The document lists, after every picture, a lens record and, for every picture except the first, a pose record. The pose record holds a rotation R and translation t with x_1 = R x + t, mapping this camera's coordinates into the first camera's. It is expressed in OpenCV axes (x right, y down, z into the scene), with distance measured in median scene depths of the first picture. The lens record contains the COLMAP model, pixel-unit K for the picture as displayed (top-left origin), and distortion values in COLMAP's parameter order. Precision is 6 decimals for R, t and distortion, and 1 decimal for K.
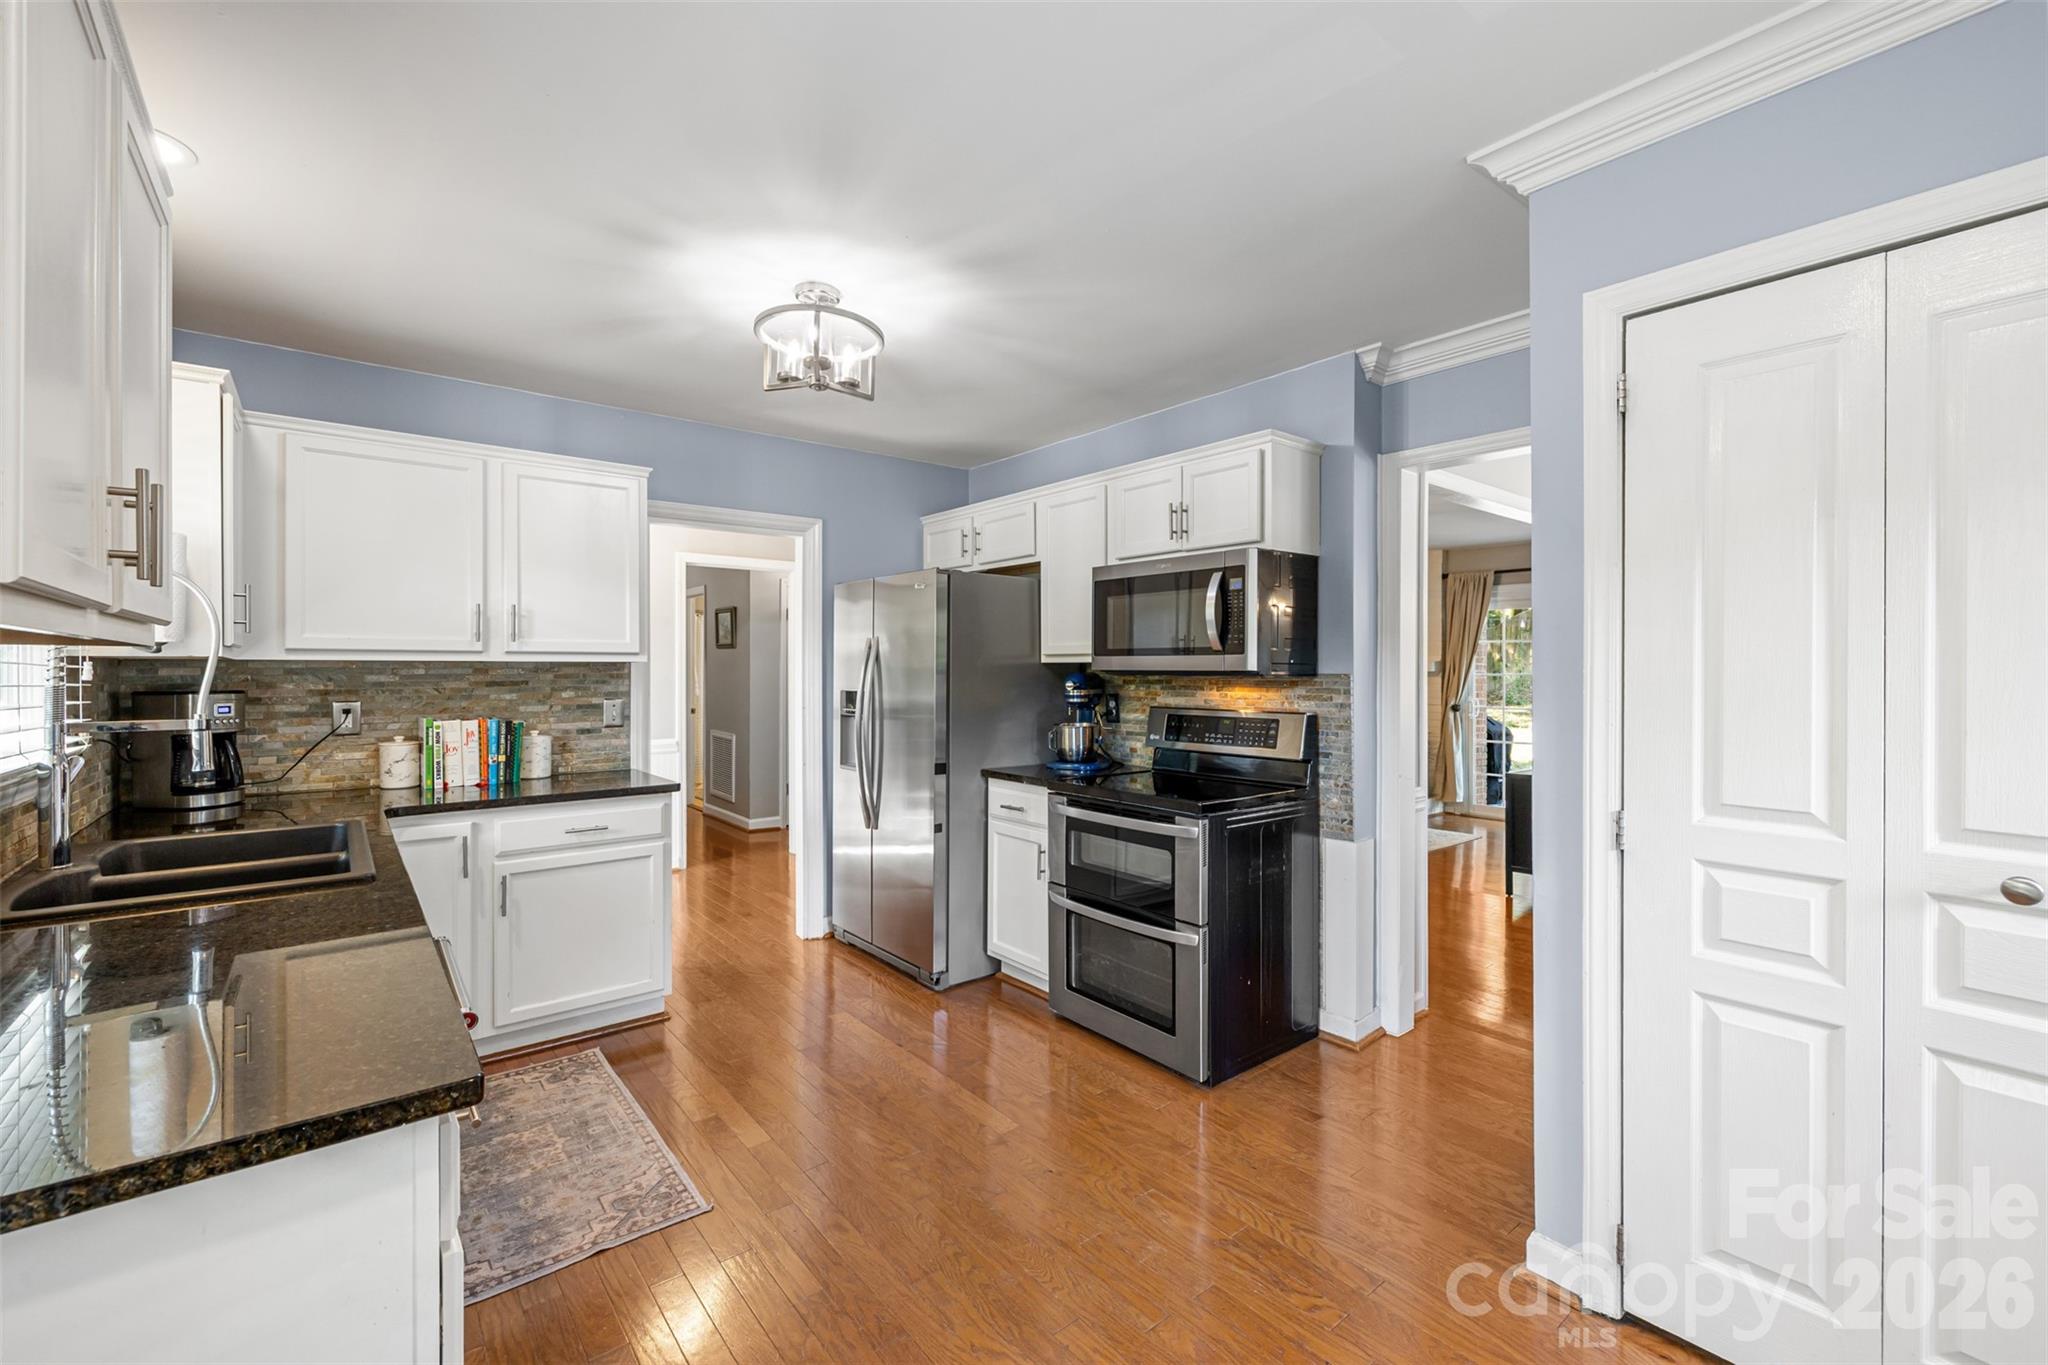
lens RADIAL K [[870.3, 0, 1038.1], [0, 870.3, 675.4], [0, 0, 1]] dist [-0.004823, 0.000025]
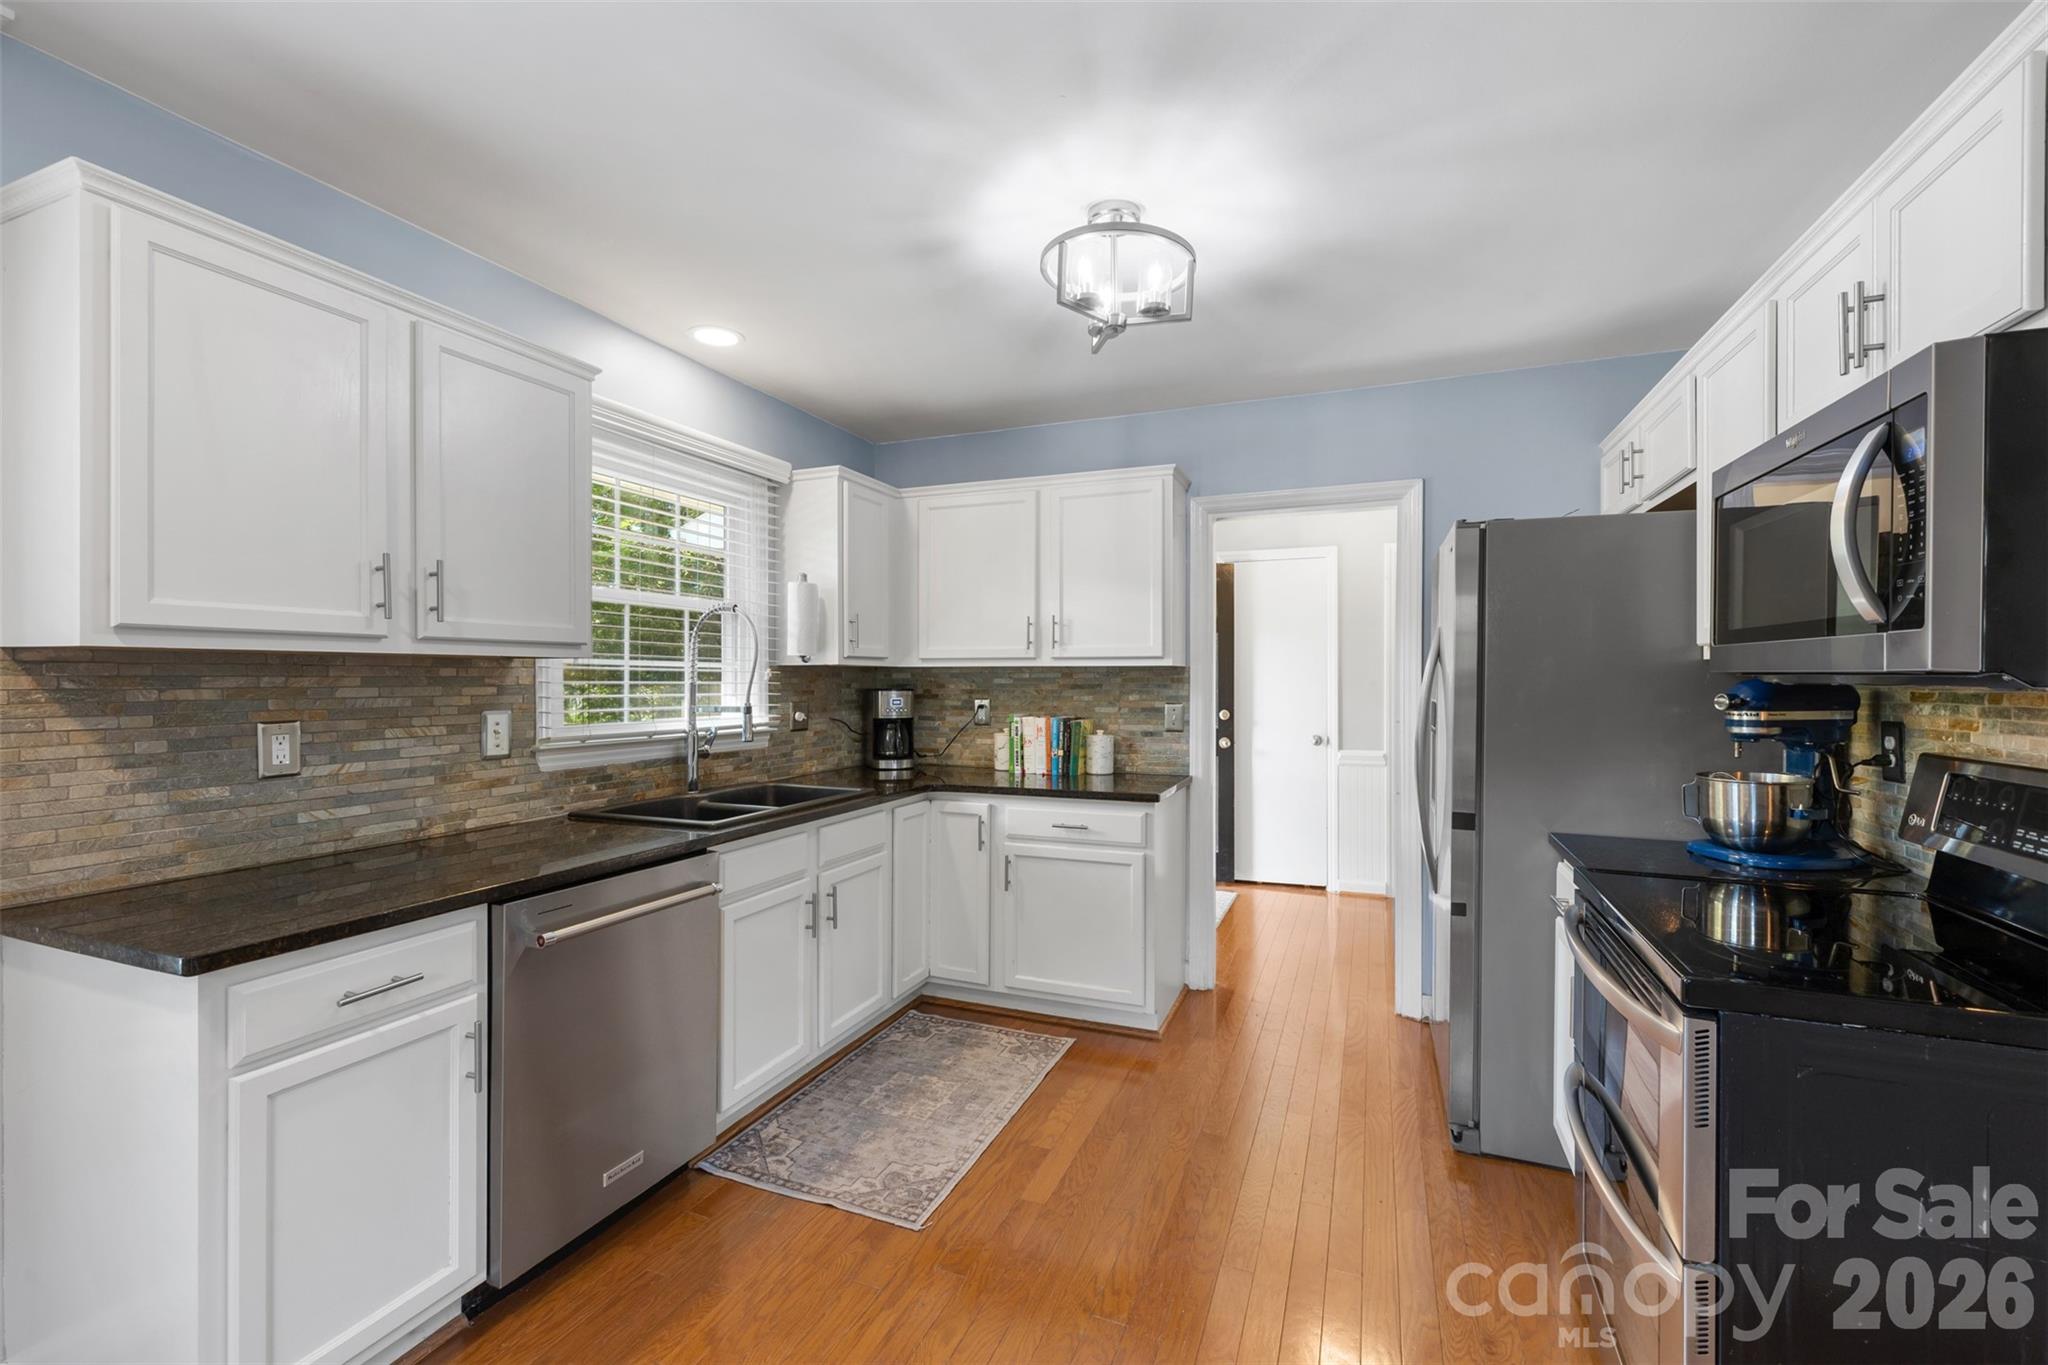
lens RADIAL K [[870.3, 0, 1035.8], [0, 870.3, 682.6], [0, 0, 1]] dist [-0.004823, 0.000025]
pose [[0.466537, 0.006715, -0.884476, 0.369303], [-0.004968, 0.999975, 0.004972, -0.000807], [0.884488, 0.002074, 0.466558, 0.456462]]
